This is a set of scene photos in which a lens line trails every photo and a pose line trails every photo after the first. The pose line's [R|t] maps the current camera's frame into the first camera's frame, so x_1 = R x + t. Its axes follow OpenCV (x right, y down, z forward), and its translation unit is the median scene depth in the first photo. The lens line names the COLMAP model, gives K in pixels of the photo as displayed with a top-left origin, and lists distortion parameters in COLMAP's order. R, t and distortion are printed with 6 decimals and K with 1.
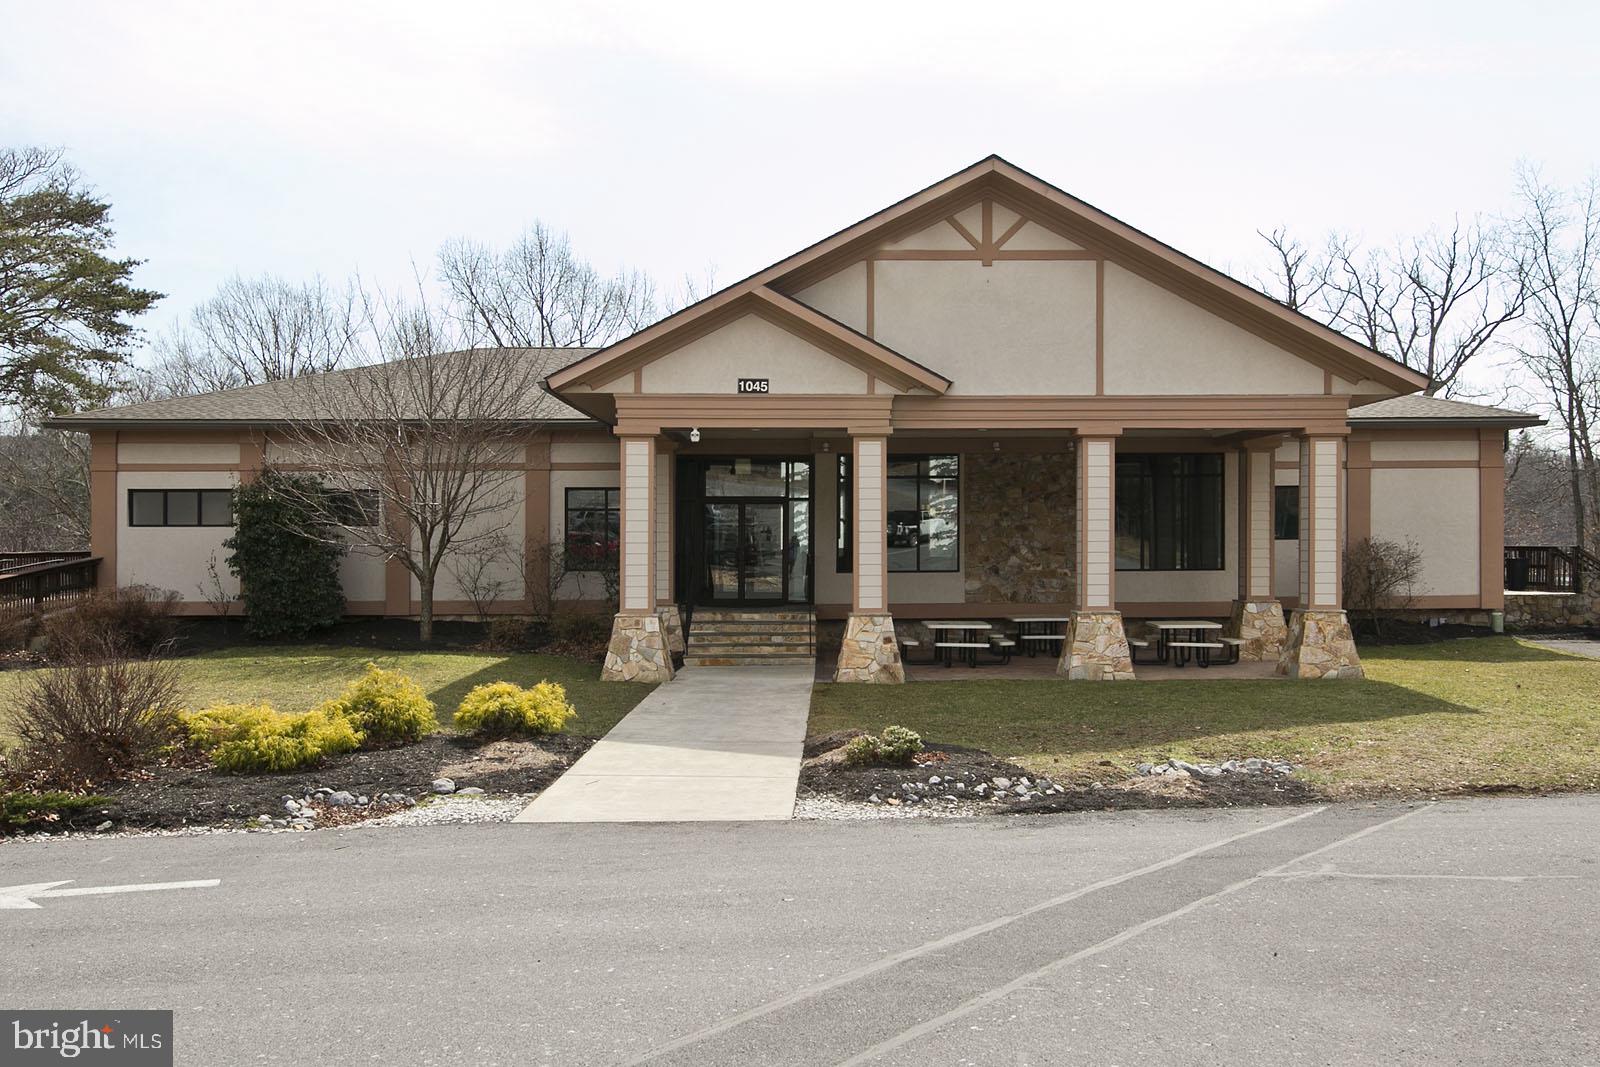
lens RADIAL K [[1027.9, 0, 799.2], [0, 1027.9, 533.9], [0, 0, 1]] dist [0.016891, -0.003665]
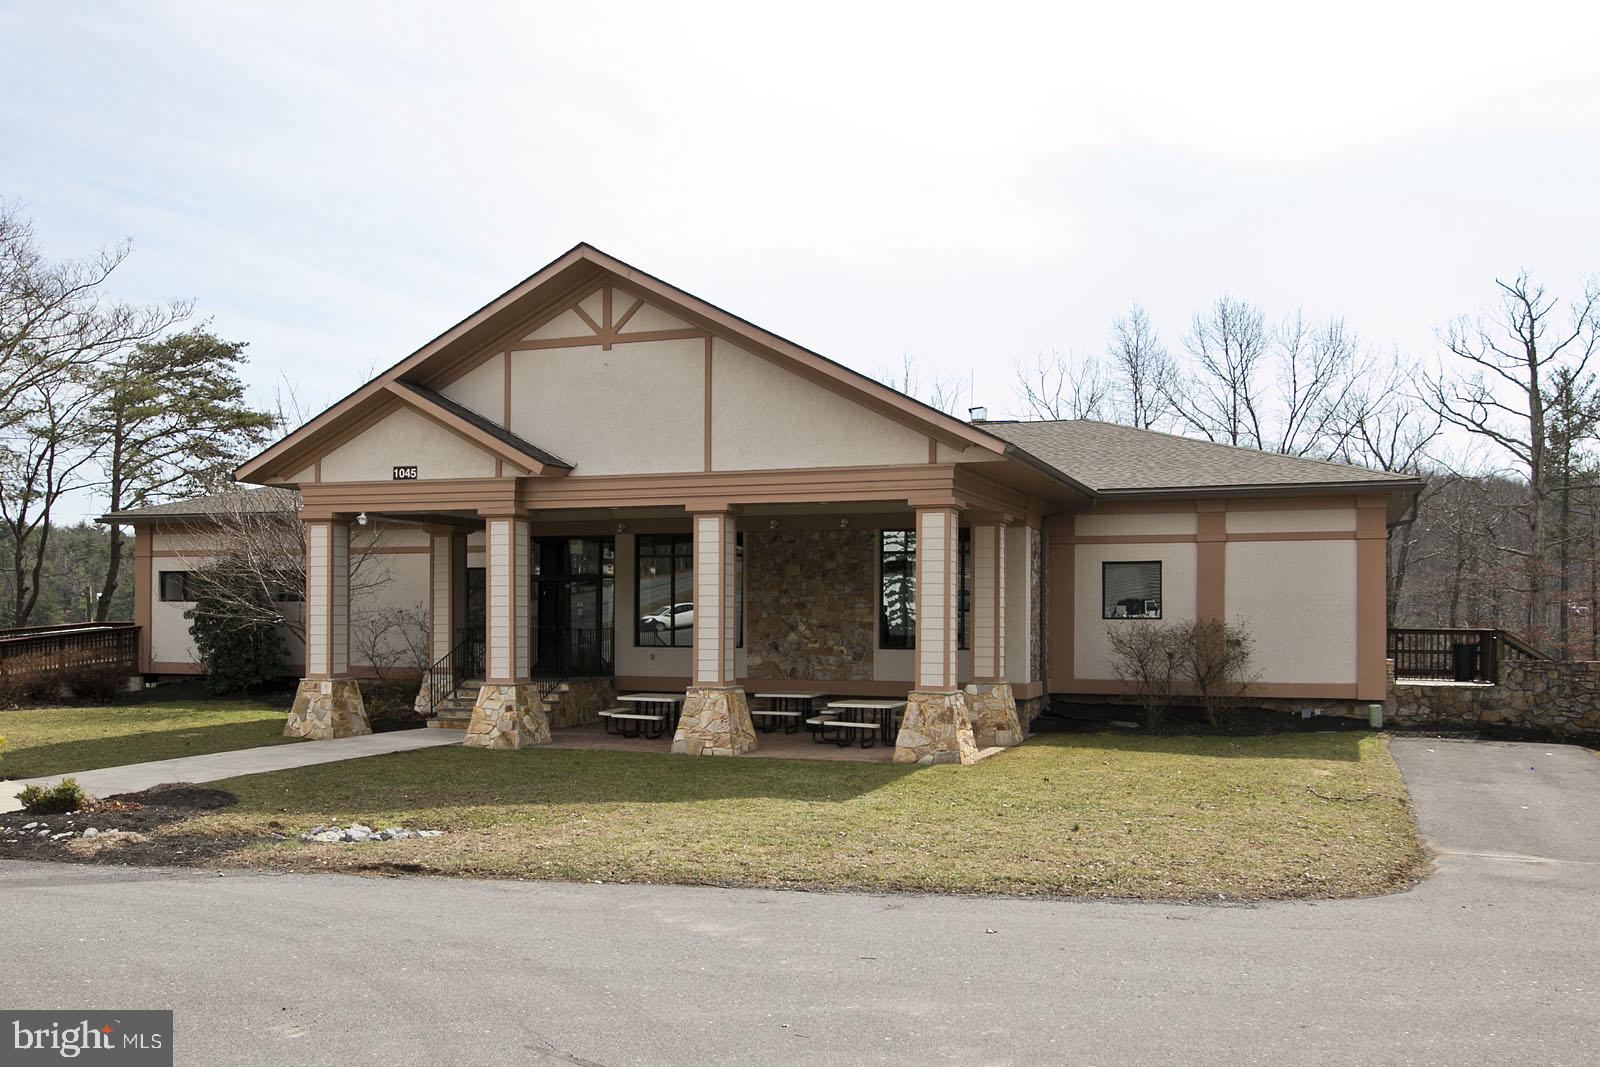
lens RADIAL K [[978.5, 0, 800.1], [0, 978.5, 615.4], [0, 0, 1]] dist [0.009071, -0.000429]
pose [[0.963888, 0.007097, -0.266213, 0.629575], [-0.006691, 0.999975, 0.002433, 0.002747], [0.266223, -0.000564, 0.963911, 0.102634]]
